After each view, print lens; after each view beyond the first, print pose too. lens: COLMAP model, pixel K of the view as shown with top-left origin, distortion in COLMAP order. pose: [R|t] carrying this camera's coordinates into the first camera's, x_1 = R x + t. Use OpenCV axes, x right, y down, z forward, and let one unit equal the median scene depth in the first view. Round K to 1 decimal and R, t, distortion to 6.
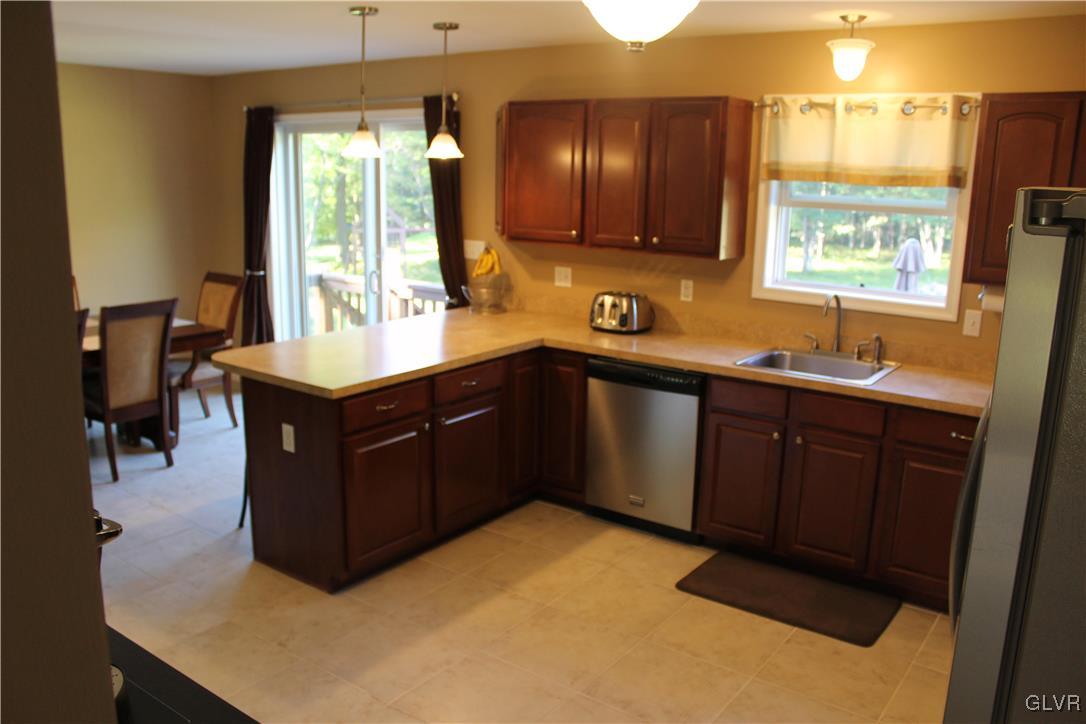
lens RADIAL K [[900.3, 0, 545.4], [0, 900.3, 358.9], [0, 0, 1]] dist [-0.149937, 0.114336]
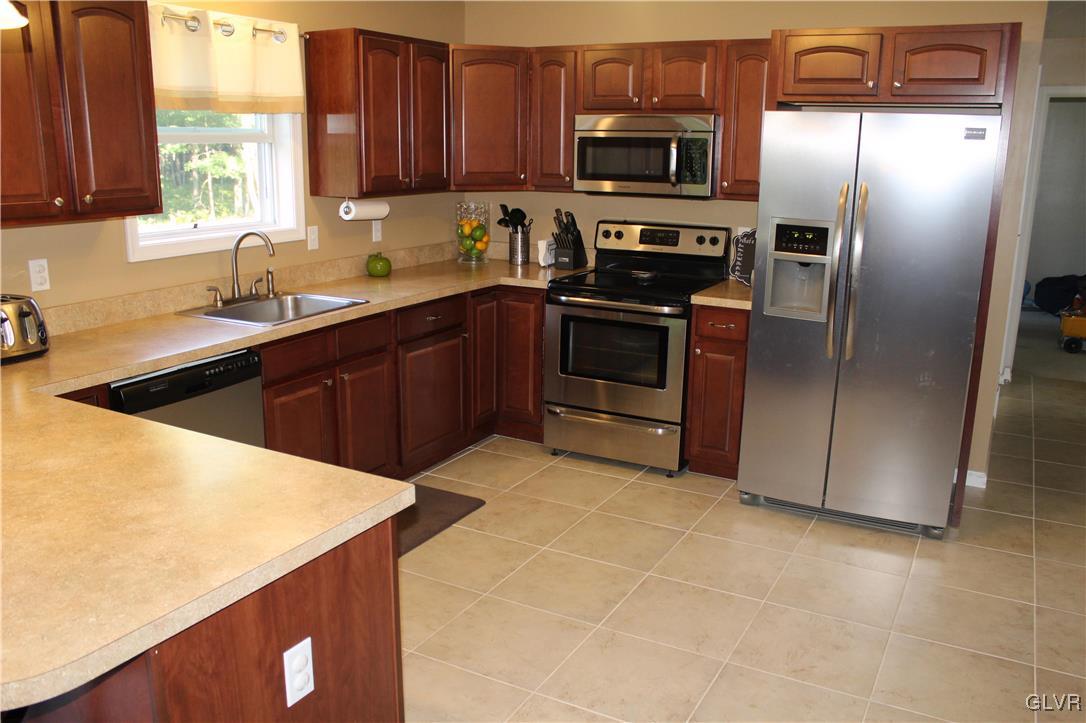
lens RADIAL K [[900.3, 0, 547.5], [0, 900.3, 367.4], [0, 0, 1]] dist [-0.149937, 0.114336]
pose [[-0.127118, -0.264567, 0.955953, -0.651248], [0.191894, 0.939003, 0.285393, -0.149915], [-0.973148, 0.219720, -0.068596, 0.825971]]
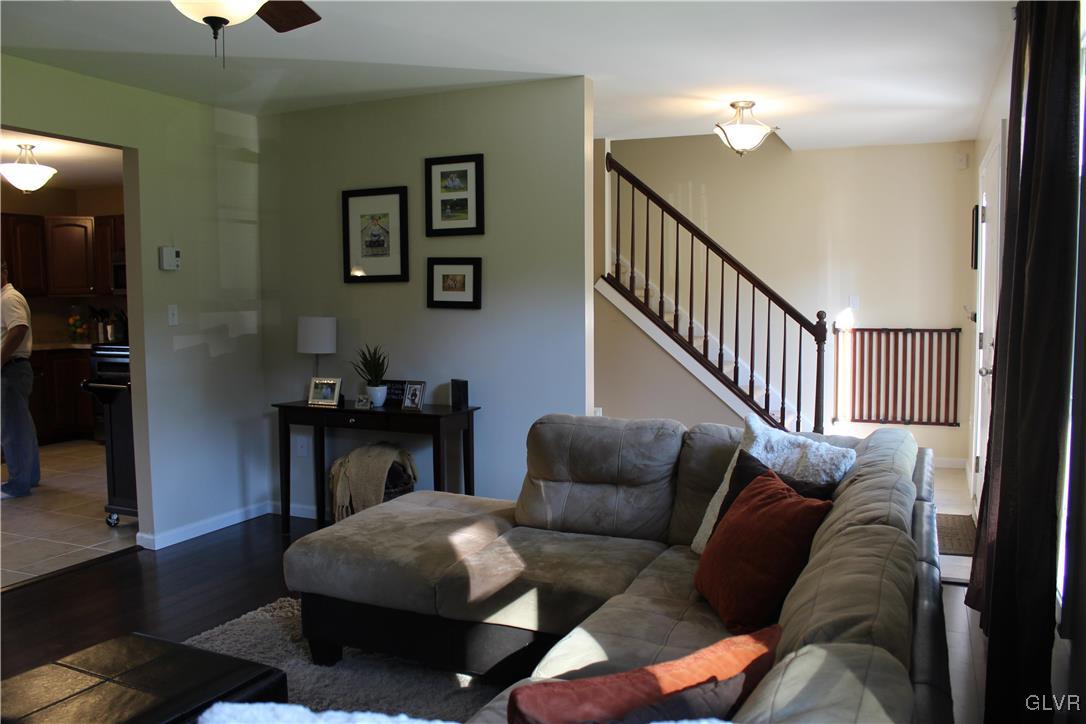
lens RADIAL K [[900.3, 0, 543.4], [0, 900.3, 362.7], [0, 0, 1]] dist [-0.149937, 0.114336]
pose [[-0.197190, -0.087014, 0.976496, -1.680003], [0.206835, 0.969941, 0.128197, 0.080444], [-0.958298, 0.227253, -0.173265, 0.076918]]
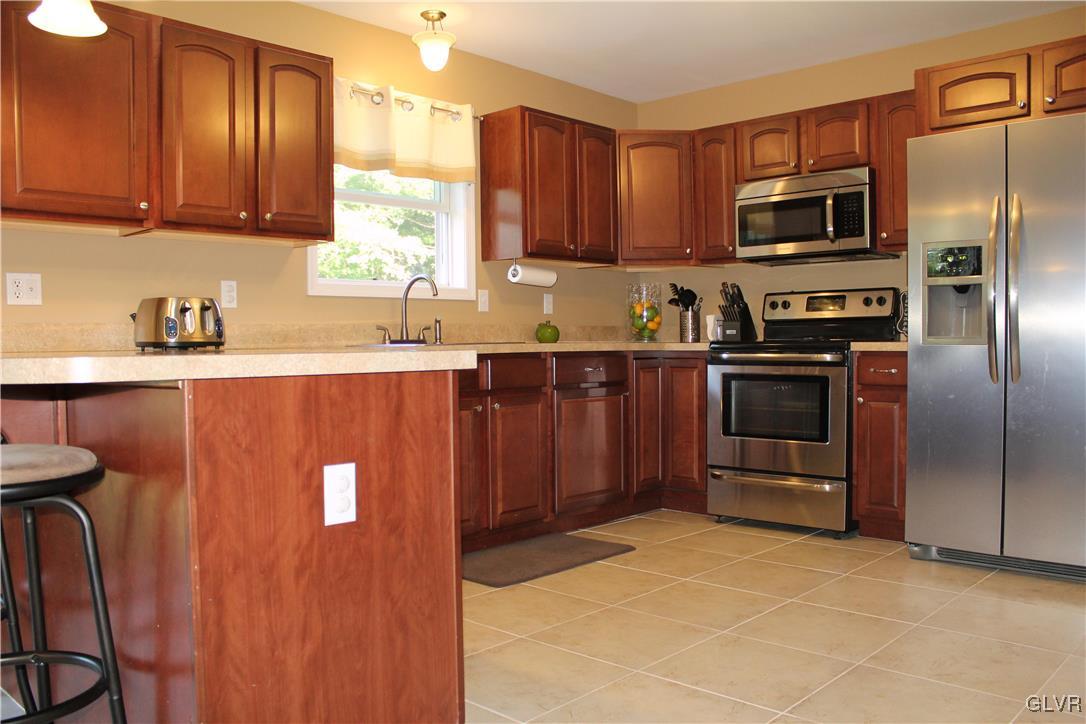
lens RADIAL K [[900.3, 0, 548.7], [0, 900.3, 365.6], [0, 0, 1]] dist [-0.149937, 0.114336]
pose [[0.126737, -0.051862, 0.990580, -0.692813], [0.223045, 0.974549, 0.022486, 0.035341], [-0.966534, 0.218094, 0.135079, 0.771976]]
